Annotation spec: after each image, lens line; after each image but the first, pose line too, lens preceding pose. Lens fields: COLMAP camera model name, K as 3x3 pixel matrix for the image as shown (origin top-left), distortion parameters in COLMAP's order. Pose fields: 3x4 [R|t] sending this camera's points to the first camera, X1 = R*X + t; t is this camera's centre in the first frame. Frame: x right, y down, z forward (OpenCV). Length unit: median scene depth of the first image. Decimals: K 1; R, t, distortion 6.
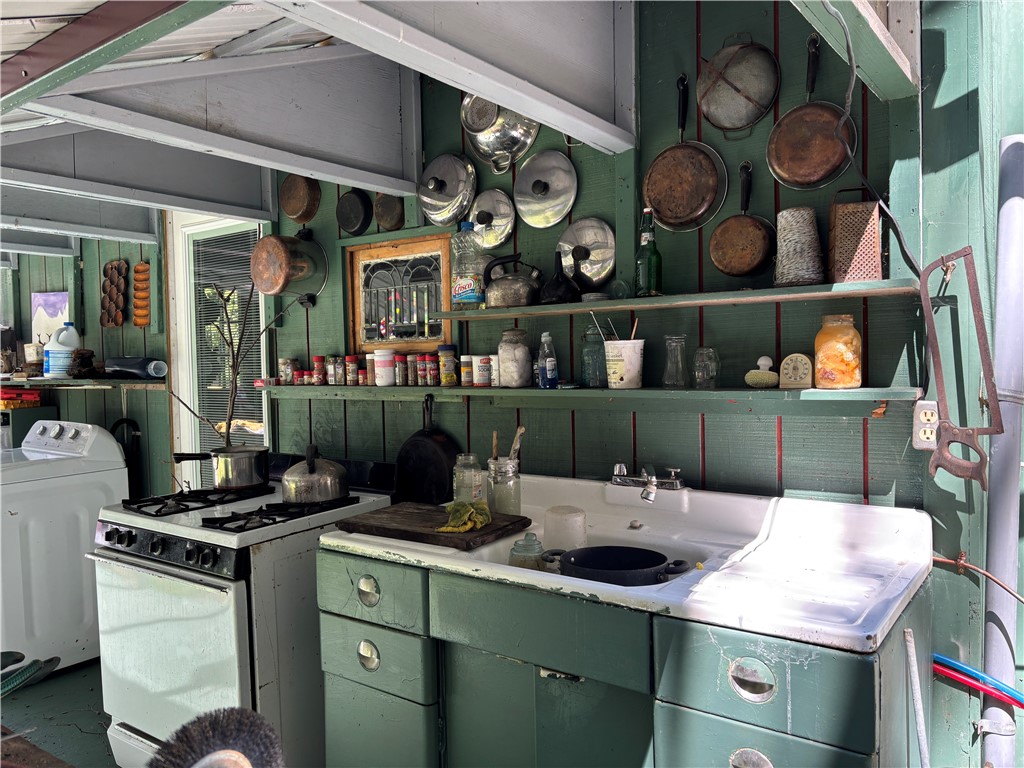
lens RADIAL K [[801.6, 0, 512.0], [0, 801.6, 384.0], [0, 0, 1]] dist [-0.028680, -0.003807]
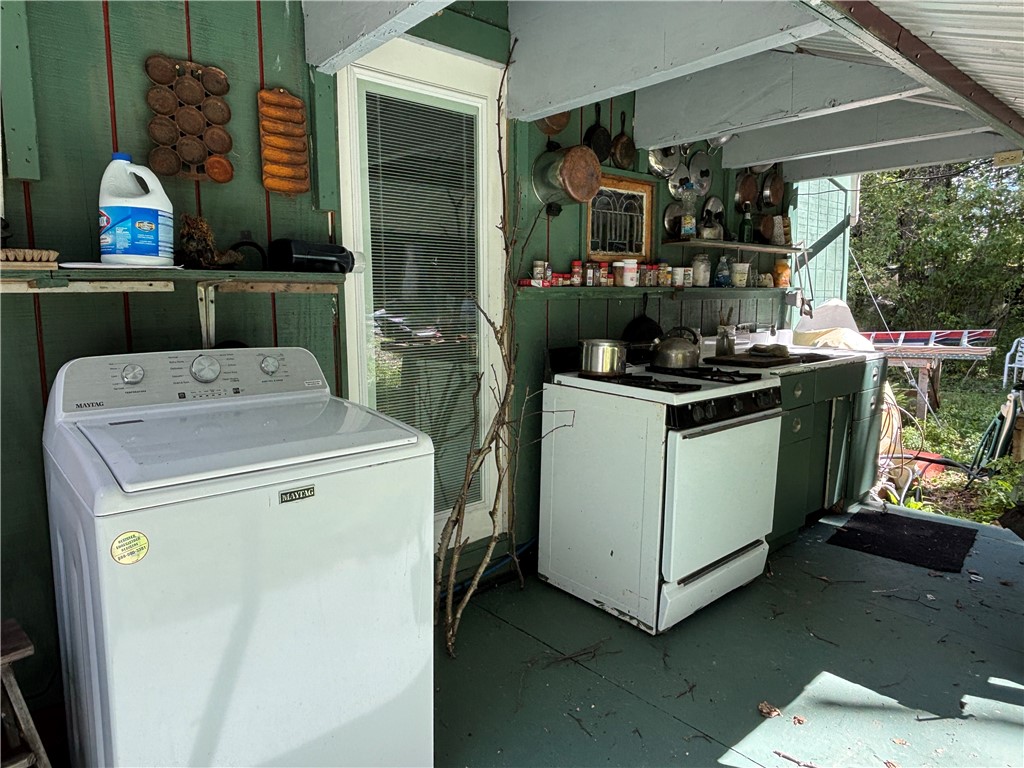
lens RADIAL K [[614.8, 0, 512.0], [0, 614.8, 384.0], [0, 0, 1]] dist [0.063962, -0.079120]
pose [[0.256076, -0.131338, 0.957693, -1.247182], [0.020170, 0.991237, 0.130545, 0.025551], [-0.966446, -0.014113, 0.256481, 0.917576]]
